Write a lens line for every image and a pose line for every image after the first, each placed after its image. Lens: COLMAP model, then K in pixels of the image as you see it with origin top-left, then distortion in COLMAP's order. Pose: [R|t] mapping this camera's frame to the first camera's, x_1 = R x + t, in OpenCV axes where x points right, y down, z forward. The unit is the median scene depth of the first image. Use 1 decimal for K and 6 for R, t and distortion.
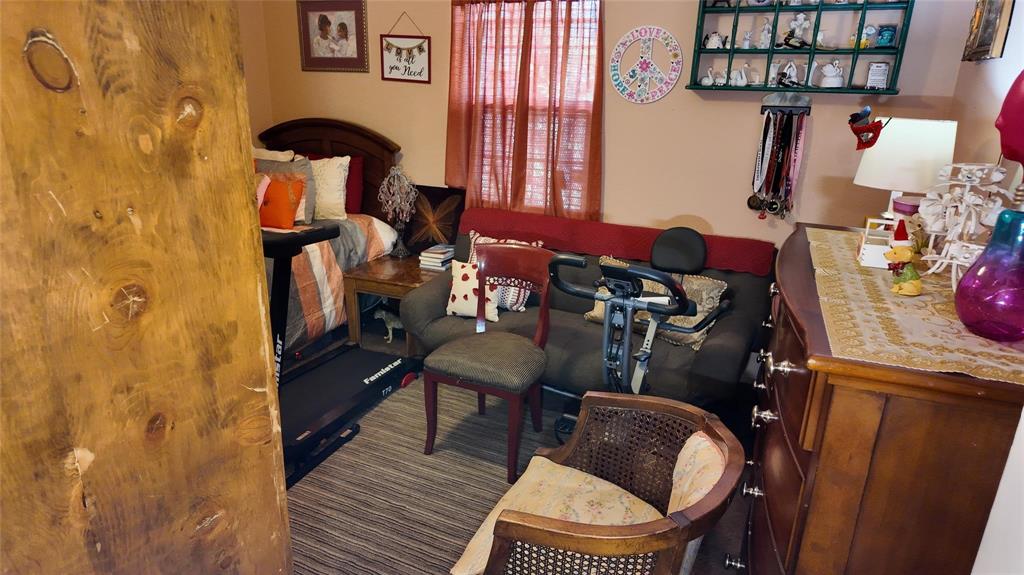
lens RADIAL K [[606.5, 0, 503.7], [0, 606.5, 282.9], [0, 0, 1]] dist [0.038138, -0.016449]
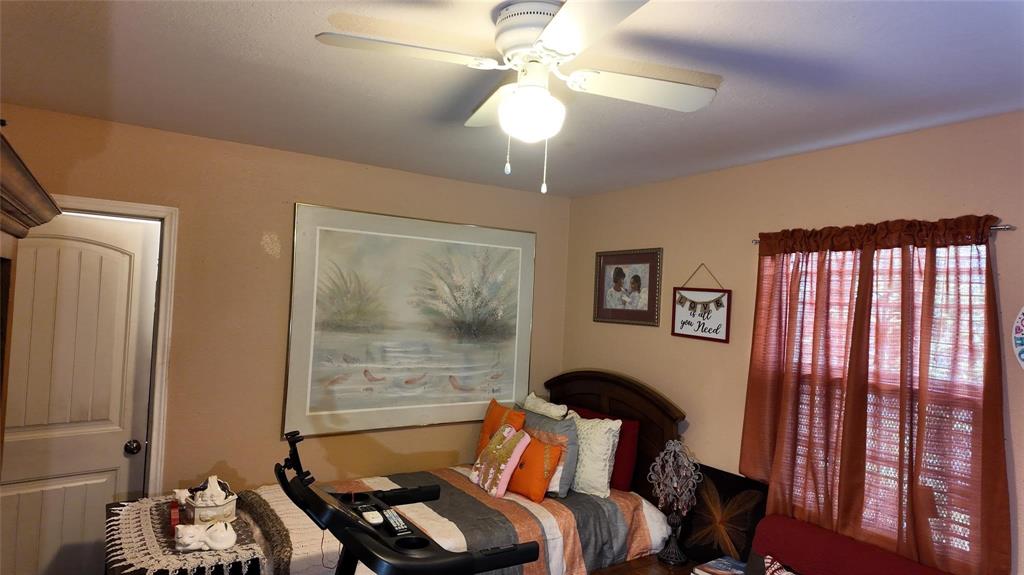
lens RADIAL K [[606.5, 0, 512.3], [0, 606.5, 288.5], [0, 0, 1]] dist [0.038138, -0.016449]
pose [[0.871505, 0.004868, -0.490363, 0.028984], [-0.181990, 0.931752, -0.314195, -0.089303], [0.455367, 0.363064, 0.812912, 0.185106]]
